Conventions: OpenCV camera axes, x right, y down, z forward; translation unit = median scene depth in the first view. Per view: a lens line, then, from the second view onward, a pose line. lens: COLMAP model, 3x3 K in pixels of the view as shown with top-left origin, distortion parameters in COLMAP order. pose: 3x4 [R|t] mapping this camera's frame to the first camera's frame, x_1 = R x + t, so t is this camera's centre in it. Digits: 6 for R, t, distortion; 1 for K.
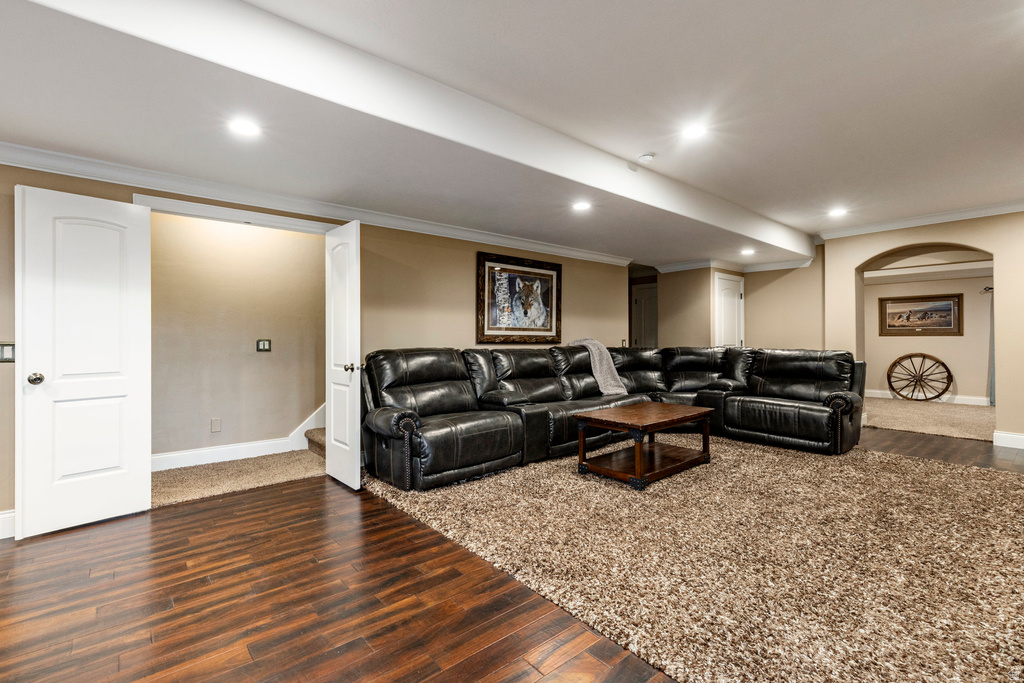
lens RADIAL K [[457.9, 0, 513.8], [0, 457.9, 335.6], [0, 0, 1]] dist [0.005042, -0.000765]
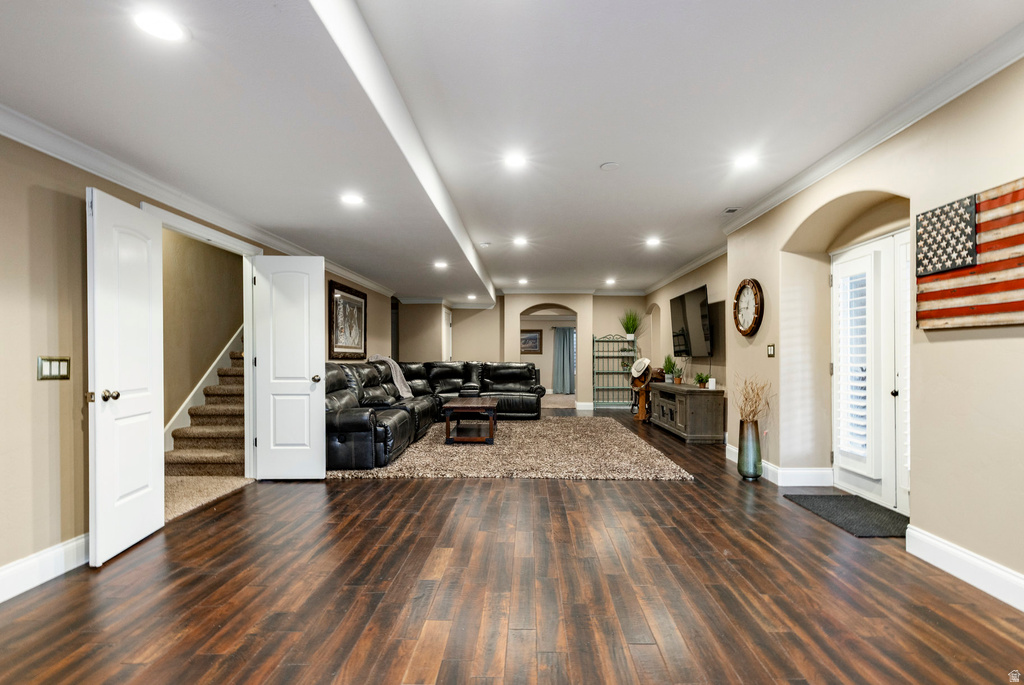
lens RADIAL K [[457.9, 0, 527.9], [0, 457.9, 358.9], [0, 0, 1]] dist [0.005042, -0.000765]
pose [[0.657686, -0.002603, 0.753288, -0.541274], [-0.006943, 0.999931, 0.009517, 0.001586], [-0.753260, -0.011489, 0.657622, -0.125022]]
